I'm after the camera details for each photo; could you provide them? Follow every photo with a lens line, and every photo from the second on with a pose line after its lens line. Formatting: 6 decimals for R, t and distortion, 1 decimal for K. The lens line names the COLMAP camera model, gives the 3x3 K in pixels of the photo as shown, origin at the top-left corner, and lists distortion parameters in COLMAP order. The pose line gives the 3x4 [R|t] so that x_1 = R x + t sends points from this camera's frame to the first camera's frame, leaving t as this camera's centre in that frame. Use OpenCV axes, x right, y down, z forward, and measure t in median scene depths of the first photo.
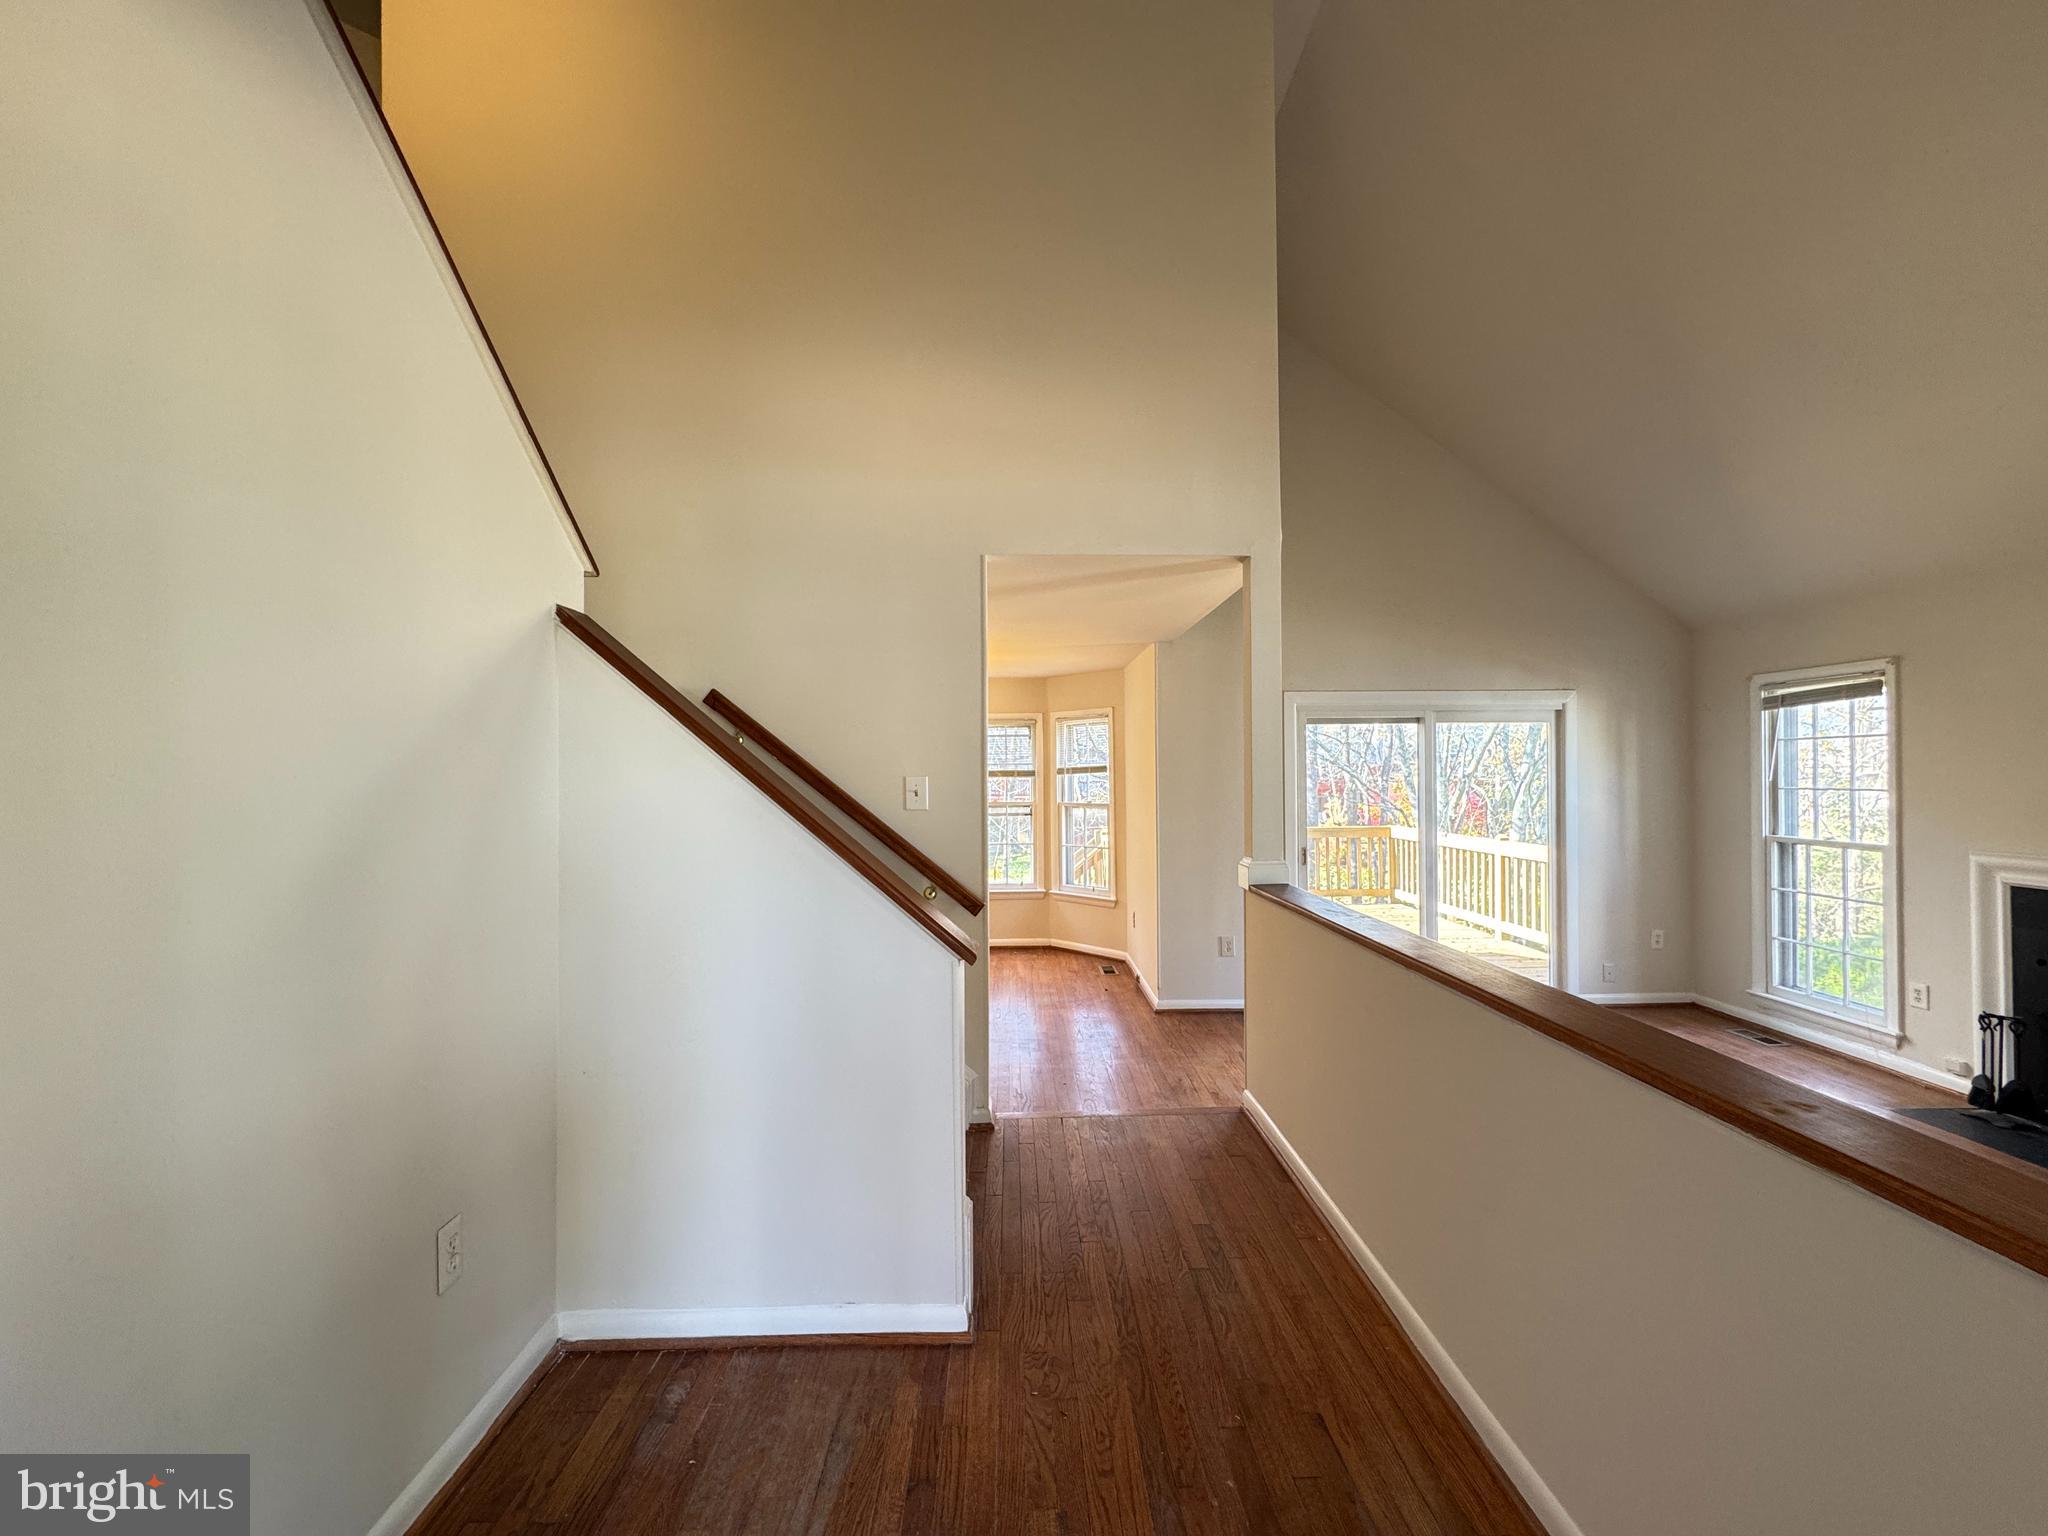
lens RADIAL K [[816.3, 0, 1024.2], [0, 816.3, 772.5], [0, 0, 1]] dist [-0.003285, 0.000584]
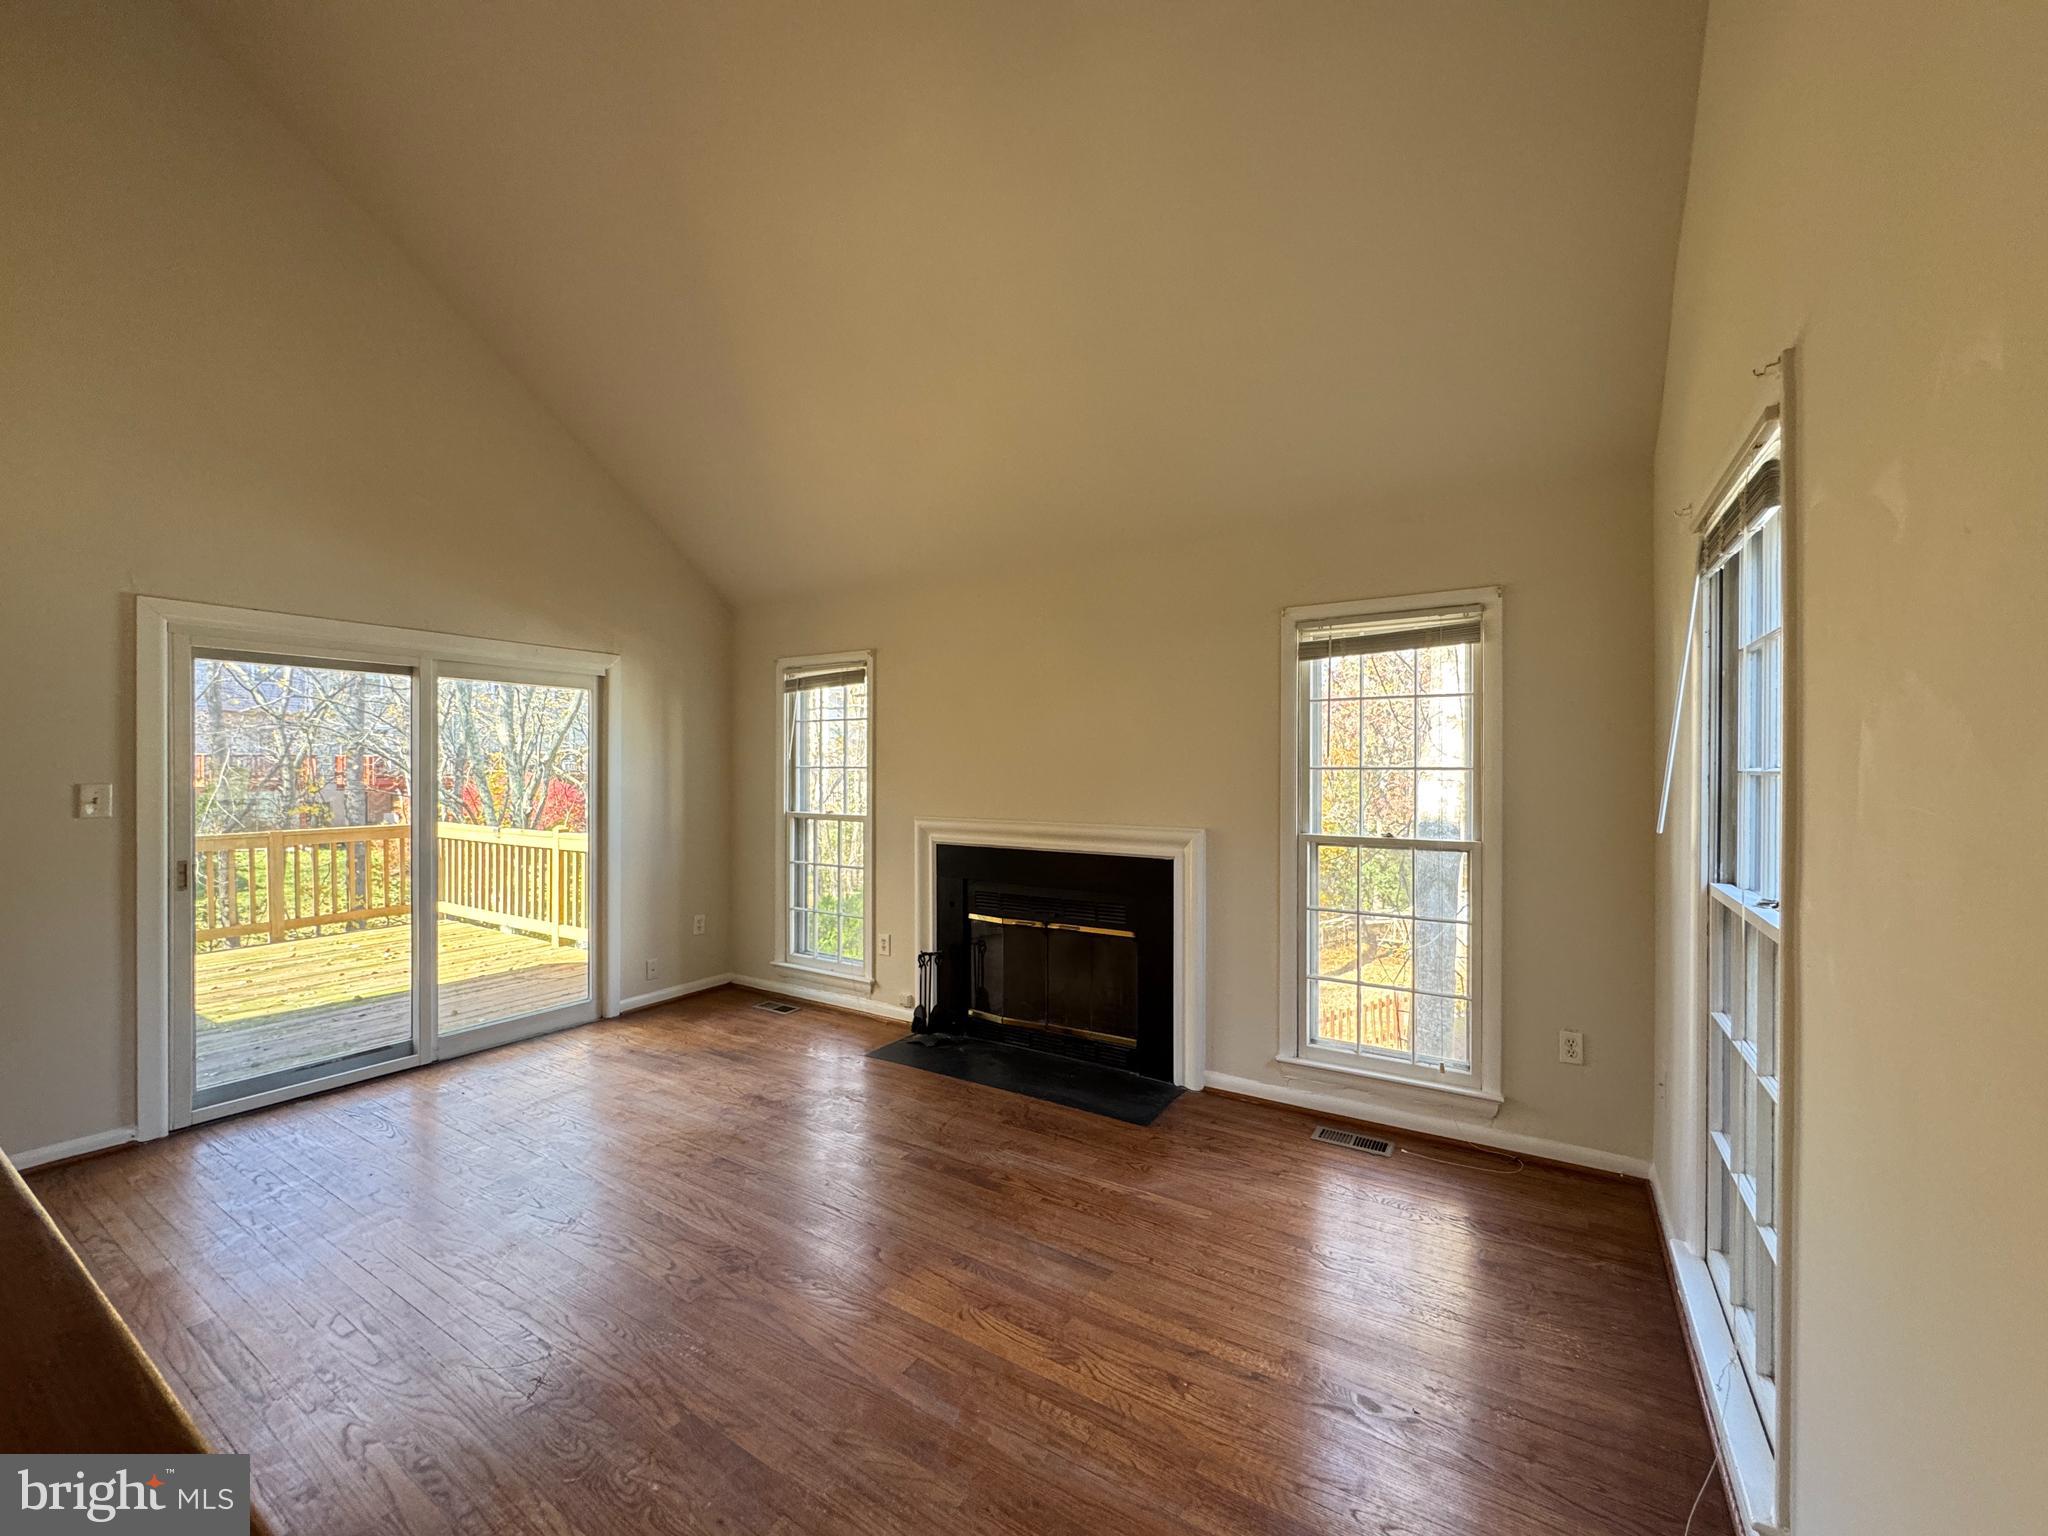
lens RADIAL K [[816.3, 0, 1024.2], [0, 816.3, 772.5], [0, 0, 1]] dist [-0.003285, 0.000584]
pose [[0.546847, 0.006777, 0.837205, 0.210844], [-0.009738, 0.999951, -0.001734, 0.026825], [-0.837176, -0.007204, 0.546886, 0.179784]]
